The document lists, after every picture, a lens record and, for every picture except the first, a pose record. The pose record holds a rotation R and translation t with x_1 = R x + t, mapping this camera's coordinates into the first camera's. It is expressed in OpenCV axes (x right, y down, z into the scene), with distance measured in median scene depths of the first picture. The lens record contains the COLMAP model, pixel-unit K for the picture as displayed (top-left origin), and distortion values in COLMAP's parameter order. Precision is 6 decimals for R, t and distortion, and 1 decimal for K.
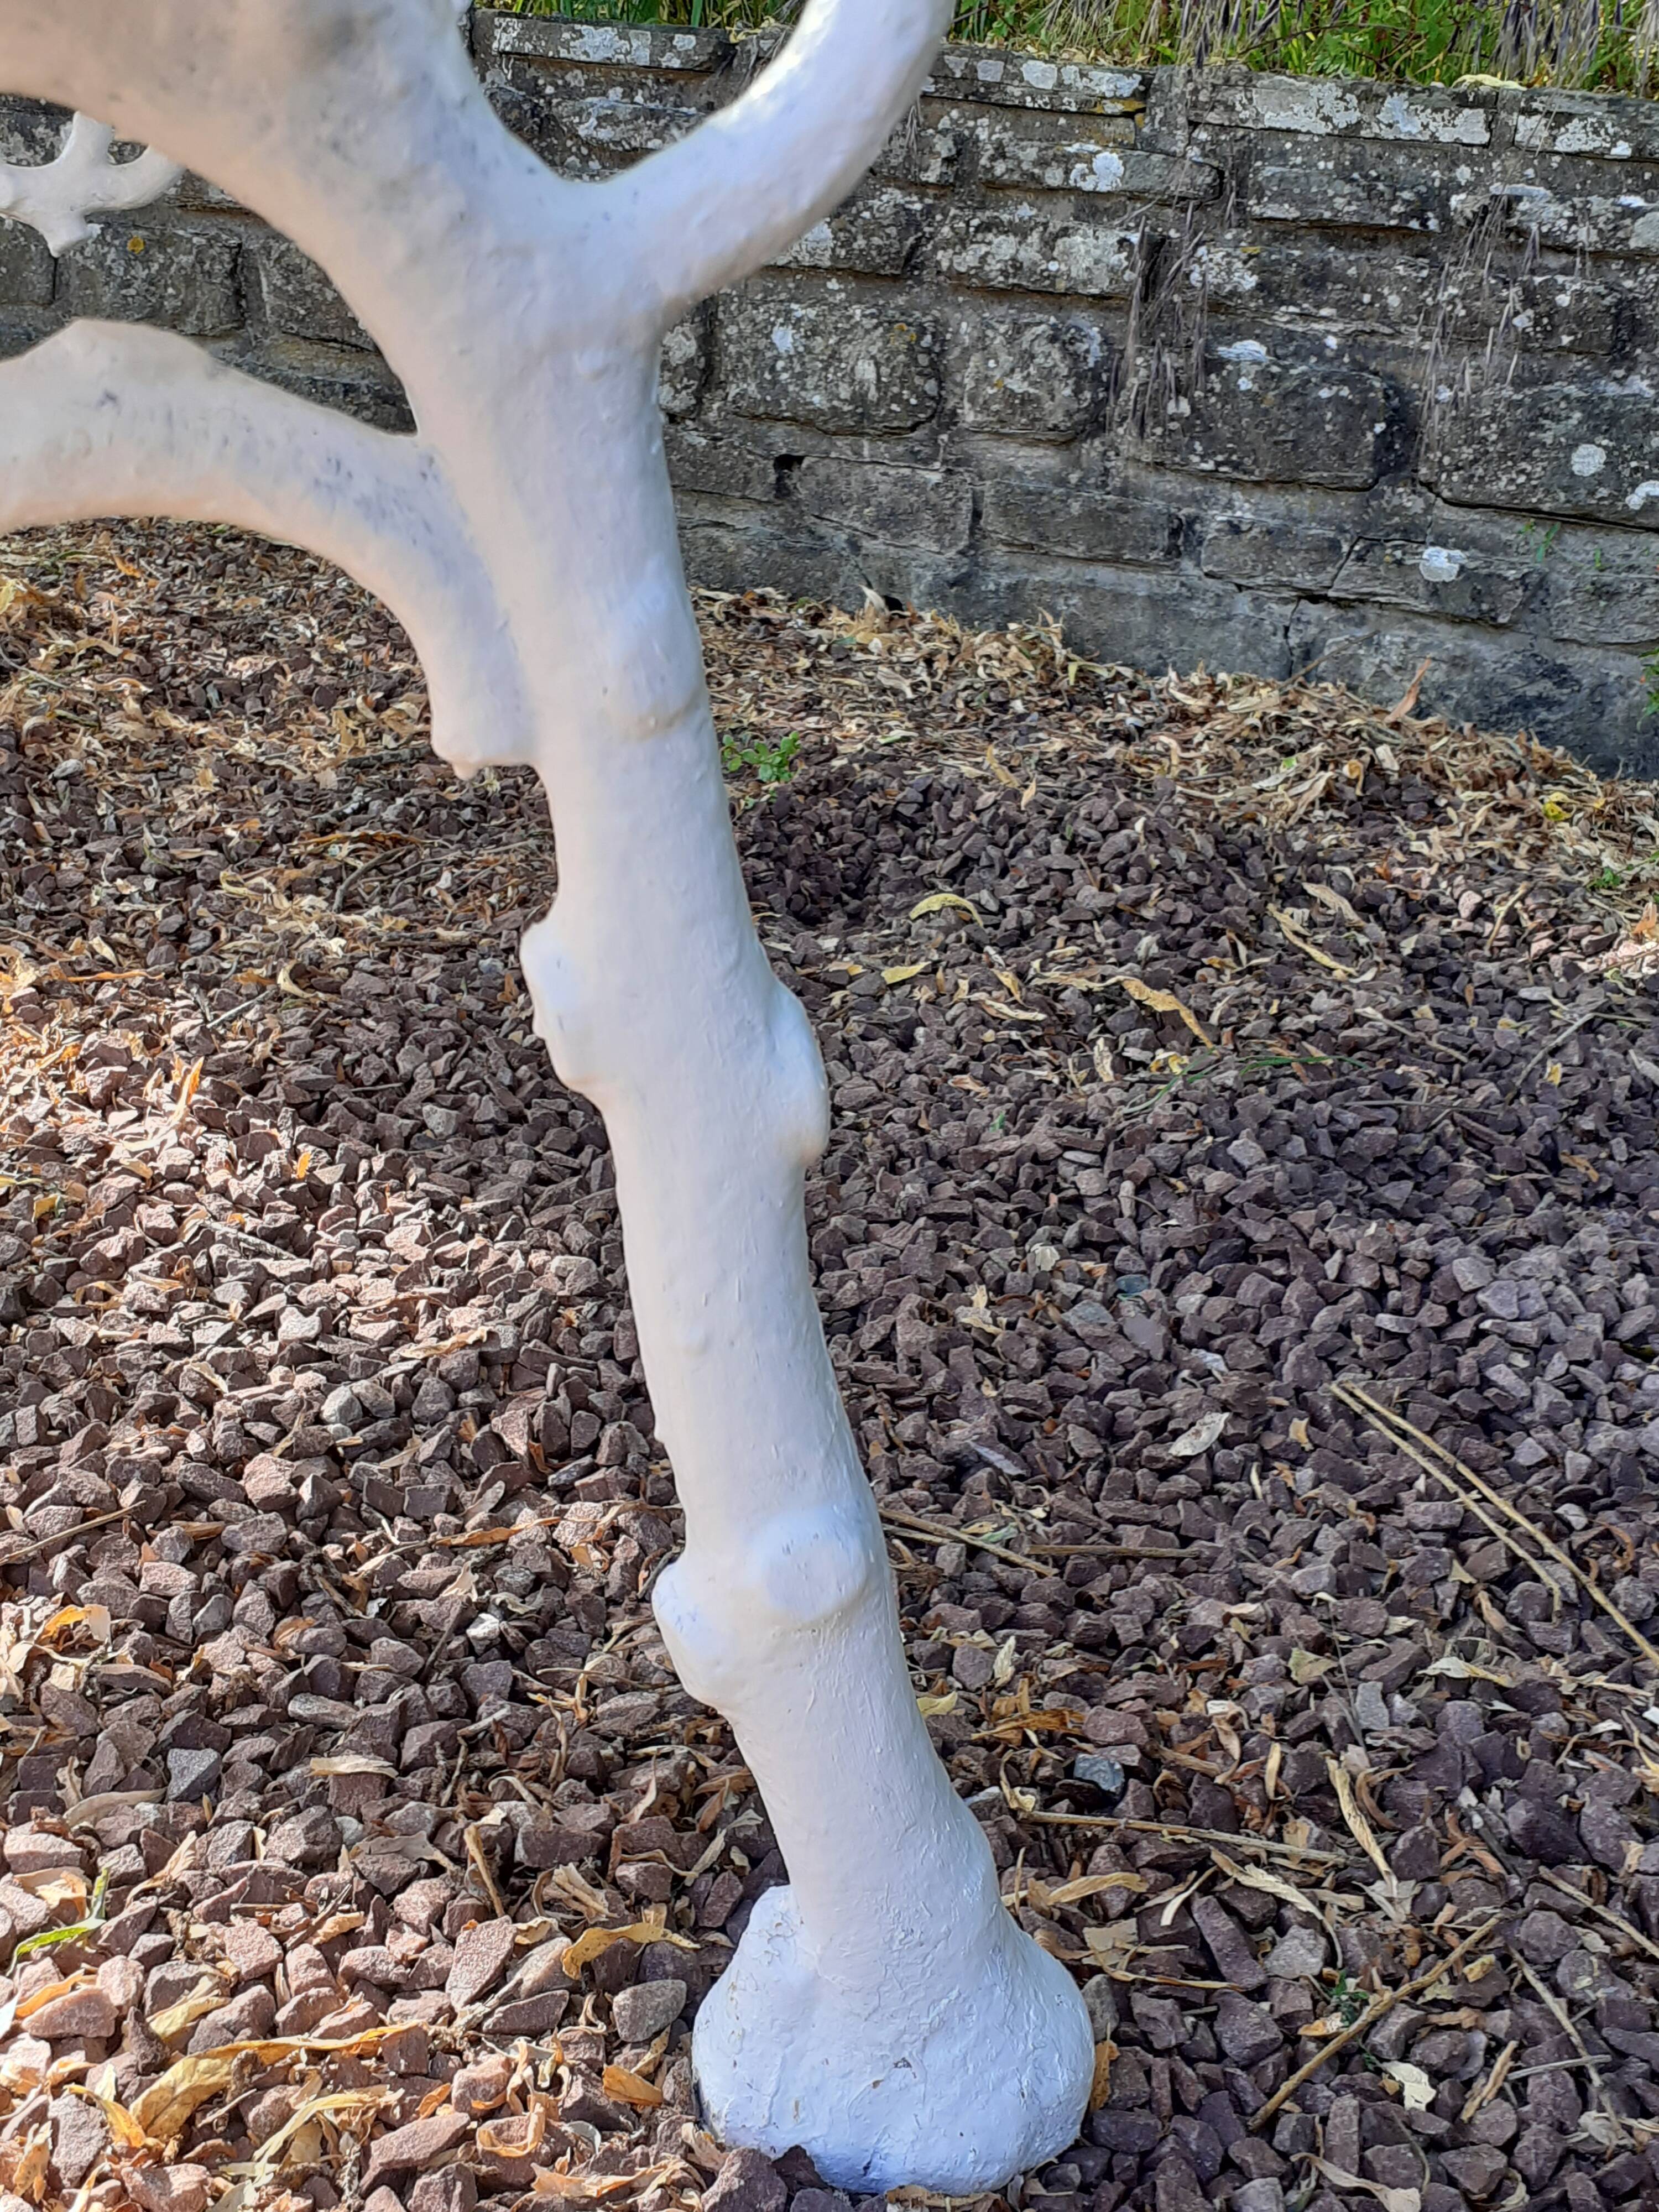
lens RADIAL K [[2579.3, 0, 815.2], [0, 2579.3, 1073.6], [0, 0, 1]] dist [0.239537, -0.724684]
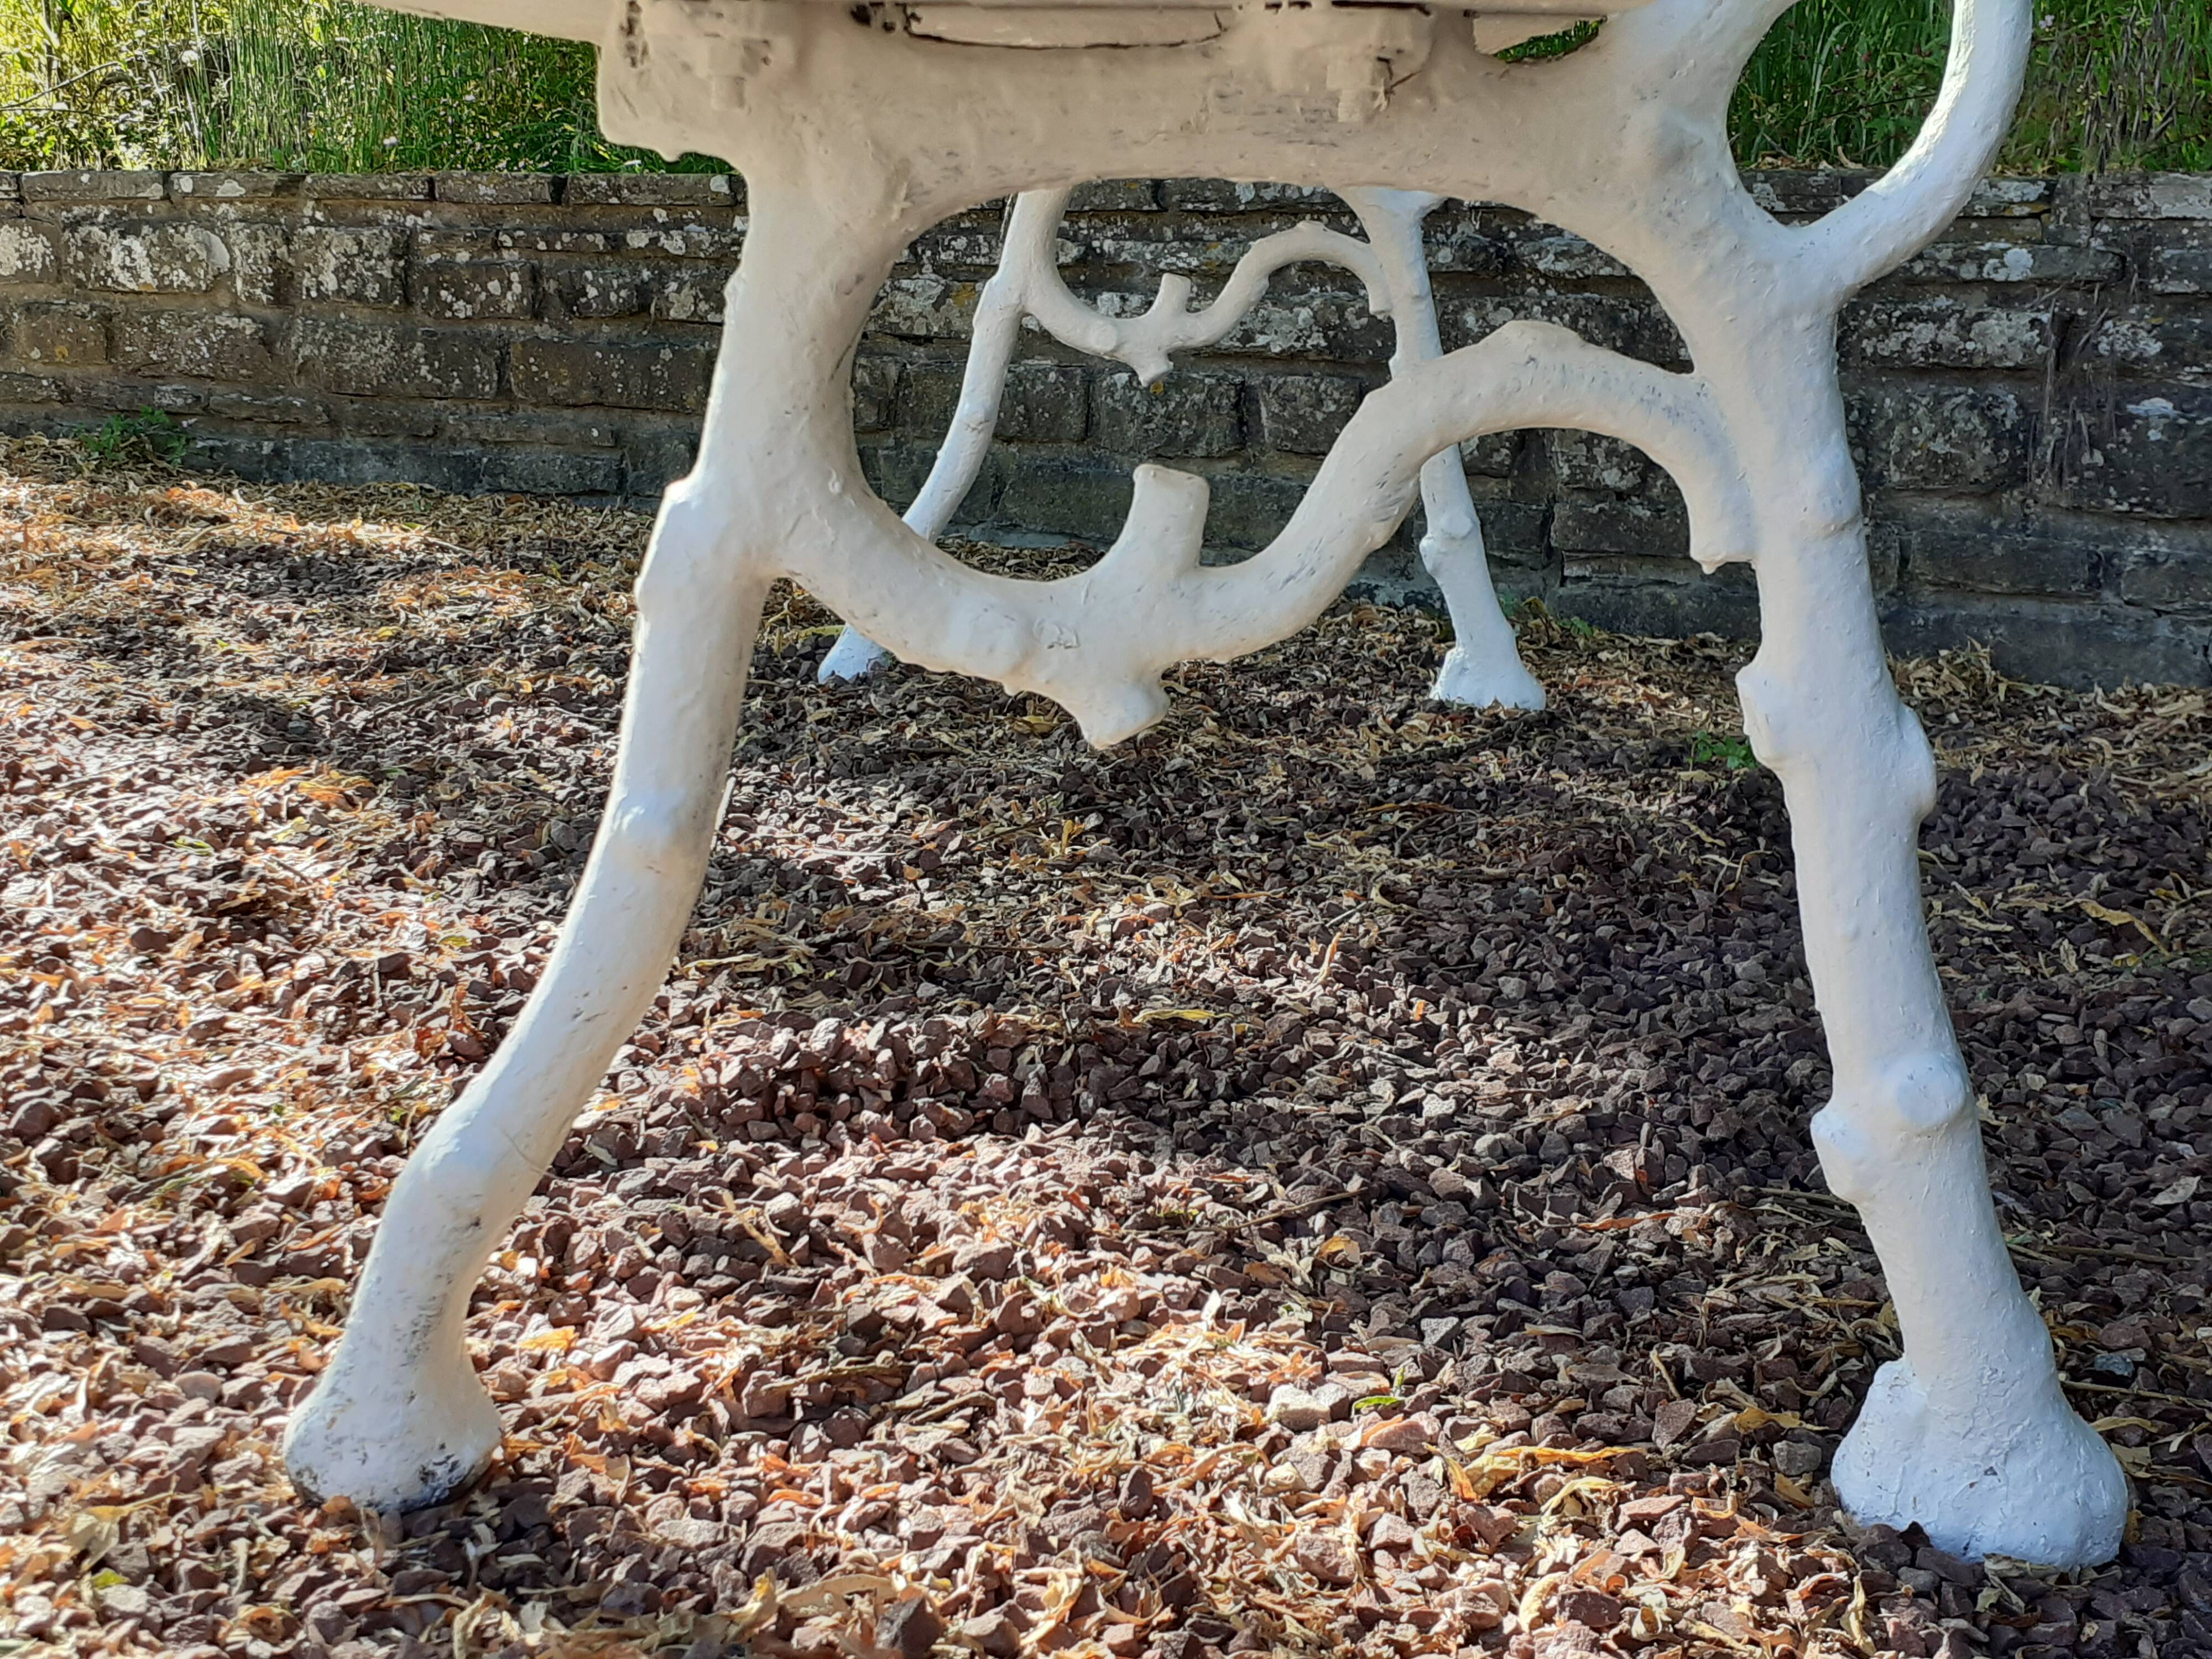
lens RADIAL K [[2579.3, 0, 1057.1], [0, 2579.3, 837.5], [0, 0, 1]] dist [0.239537, -0.724684]
pose [[0.973223, -0.018018, -0.229155, -0.070164], [-0.014474, 0.990141, -0.139323, 0.129490], [0.229406, 0.138909, 0.963368, -0.306836]]
